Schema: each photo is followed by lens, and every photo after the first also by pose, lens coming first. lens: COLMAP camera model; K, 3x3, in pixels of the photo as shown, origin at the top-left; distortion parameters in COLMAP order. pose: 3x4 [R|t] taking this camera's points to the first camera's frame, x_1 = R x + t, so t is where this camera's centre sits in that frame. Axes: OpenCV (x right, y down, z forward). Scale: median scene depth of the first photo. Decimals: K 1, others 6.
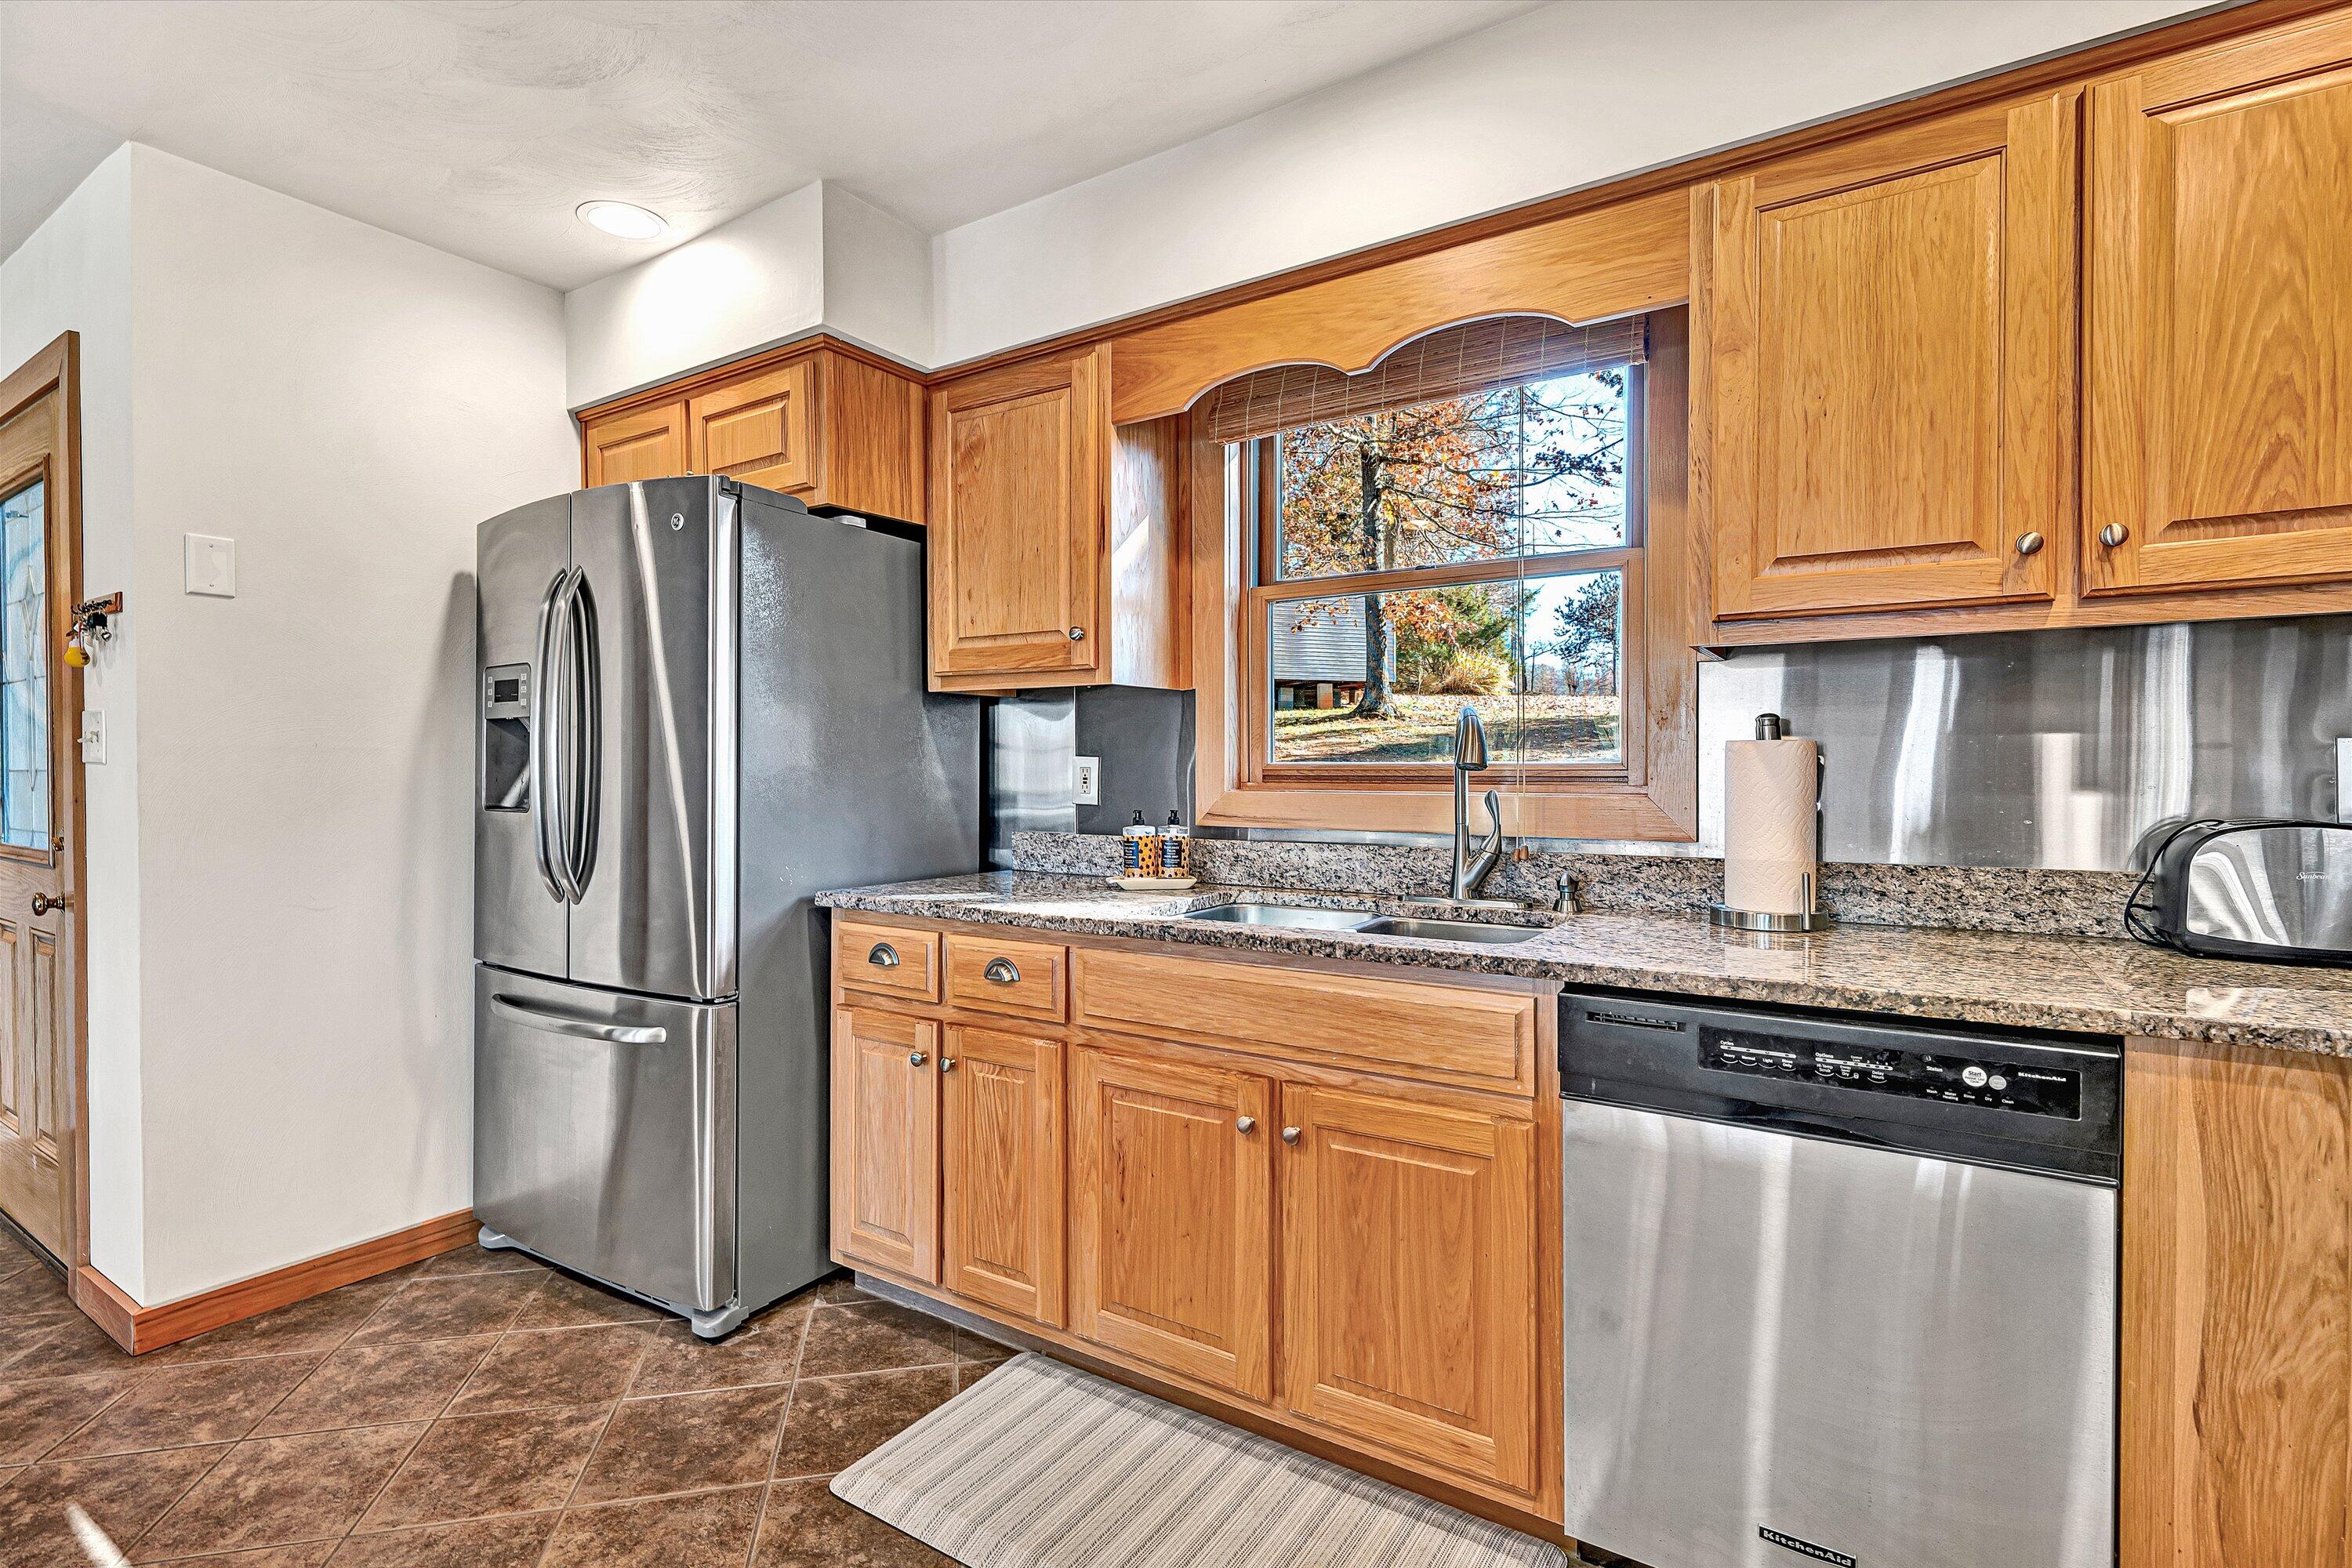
lens RADIAL K [[1087.4, 0, 1176.0], [0, 1087.4, 784.0], [0, 0, 1]] dist [-0.000432, 0.000310]
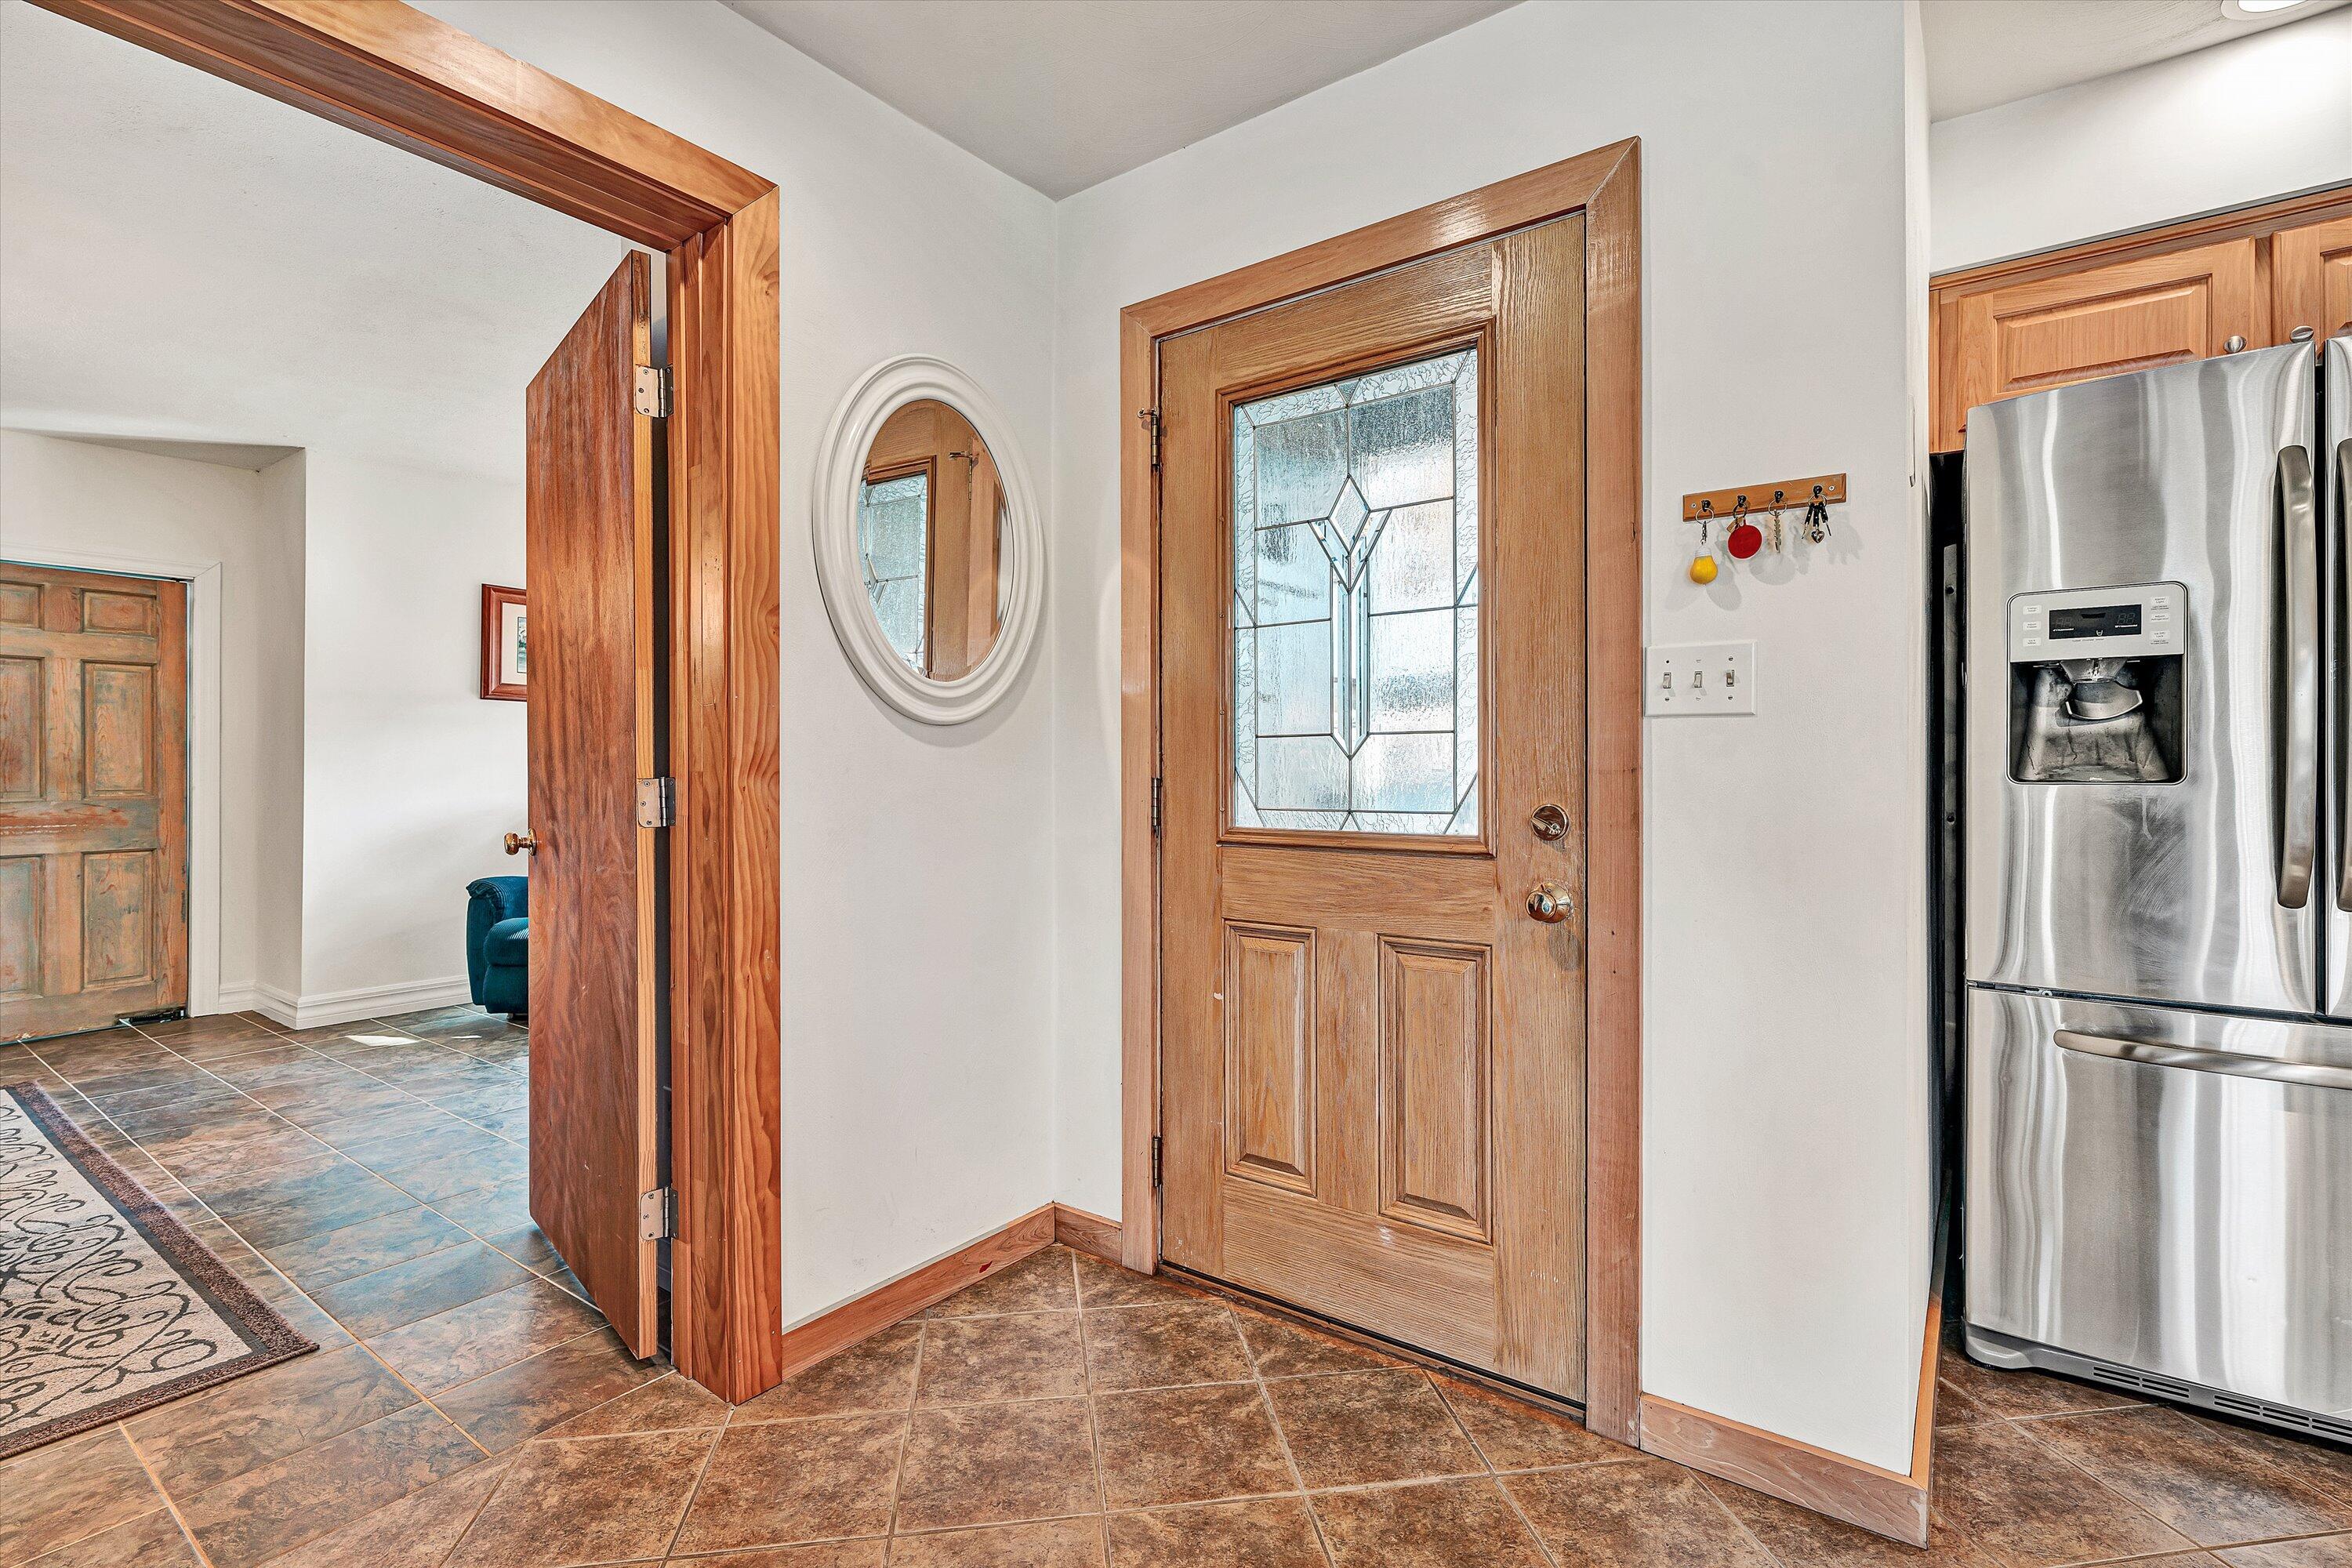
lens RADIAL K [[1087.4, 0, 1176.0], [0, 1087.4, 784.0], [0, 0, 1]] dist [-0.000432, 0.000310]
pose [[0.998415, 0.000217, -0.056283, -1.478778], [-0.000531, 0.999984, -0.005572, 0.035687], [0.056281, 0.005593, 0.998399, 0.277776]]
